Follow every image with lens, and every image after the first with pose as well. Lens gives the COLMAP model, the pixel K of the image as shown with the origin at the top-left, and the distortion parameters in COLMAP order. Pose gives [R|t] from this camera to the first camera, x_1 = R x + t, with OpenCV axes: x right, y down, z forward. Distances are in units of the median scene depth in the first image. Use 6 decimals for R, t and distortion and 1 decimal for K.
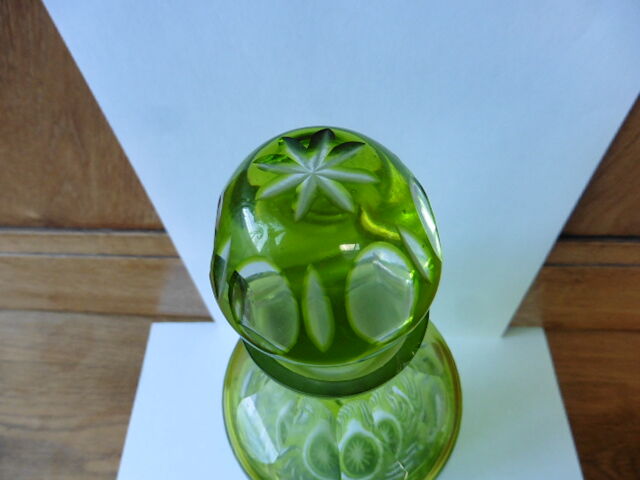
lens RADIAL K [[463.2, 0, 320.0], [0, 463.2, 240.0], [0, 0, 1]] dist [-0.060313, 0.039088]
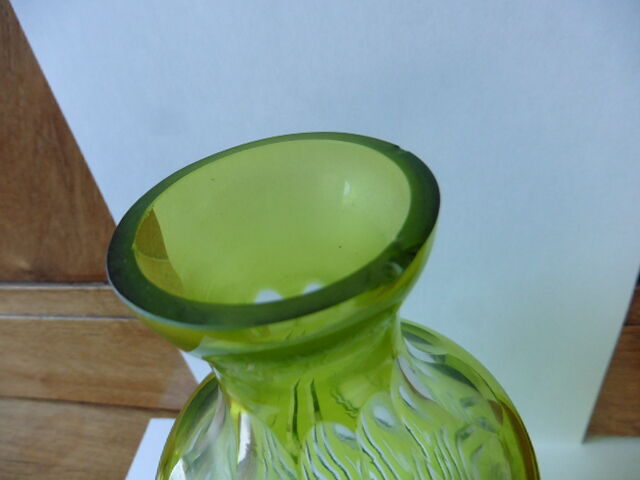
lens RADIAL K [[463.2, 0, 320.0], [0, 463.2, 240.0], [0, 0, 1]] dist [-0.060313, 0.039088]
pose [[0.990864, -0.014556, -0.134076, 0.070563], [-0.027767, 0.950838, -0.308440, 0.151635], [0.131974, 0.309345, 0.941748, 0.199276]]
